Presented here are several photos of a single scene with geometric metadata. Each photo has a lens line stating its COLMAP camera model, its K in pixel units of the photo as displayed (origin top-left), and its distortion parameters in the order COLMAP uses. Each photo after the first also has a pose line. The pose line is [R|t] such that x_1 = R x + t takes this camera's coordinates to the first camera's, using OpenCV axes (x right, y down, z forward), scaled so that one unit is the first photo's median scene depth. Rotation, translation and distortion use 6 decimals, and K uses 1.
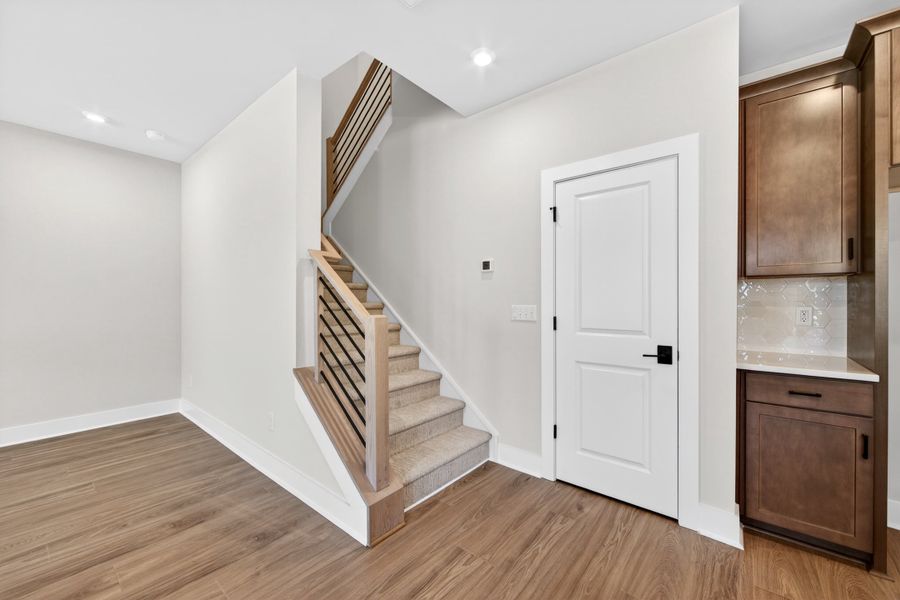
lens RADIAL K [[353.7, 0, 447.9], [0, 353.7, 300.7], [0, 0, 1]] dist [0.001982, -0.001199]
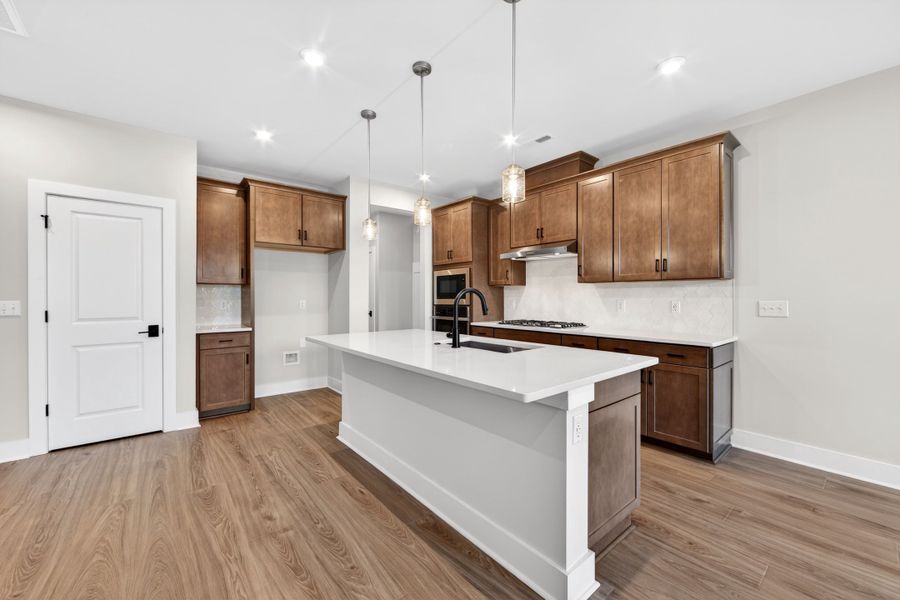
lens RADIAL K [[353.7, 0, 448.9], [0, 353.7, 297.2], [0, 0, 1]] dist [0.001982, -0.001199]
pose [[0.183329, 0.000545, 0.983051, -0.751937], [0.004344, 0.999990, -0.001364, 0.011428], [-0.983042, 0.004520, 0.183325, -0.633807]]
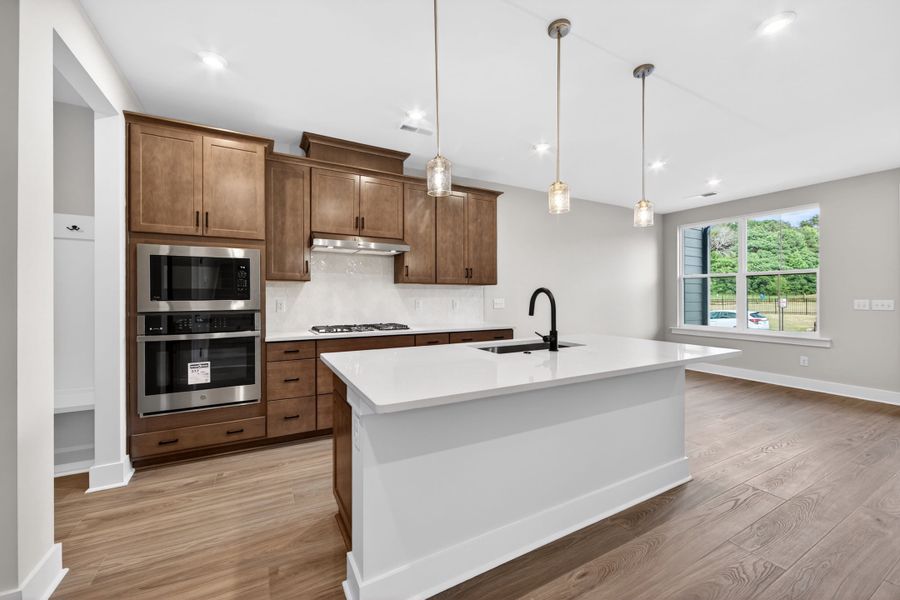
lens RADIAL K [[353.7, 0, 448.0], [0, 353.7, 297.5], [0, 0, 1]] dist [0.001982, -0.001199]
pose [[-0.928251, 0.003746, 0.371936, 0.355073], [0.005132, 0.999983, 0.002736, 0.009987], [-0.371919, 0.004448, -0.928254, 0.770245]]
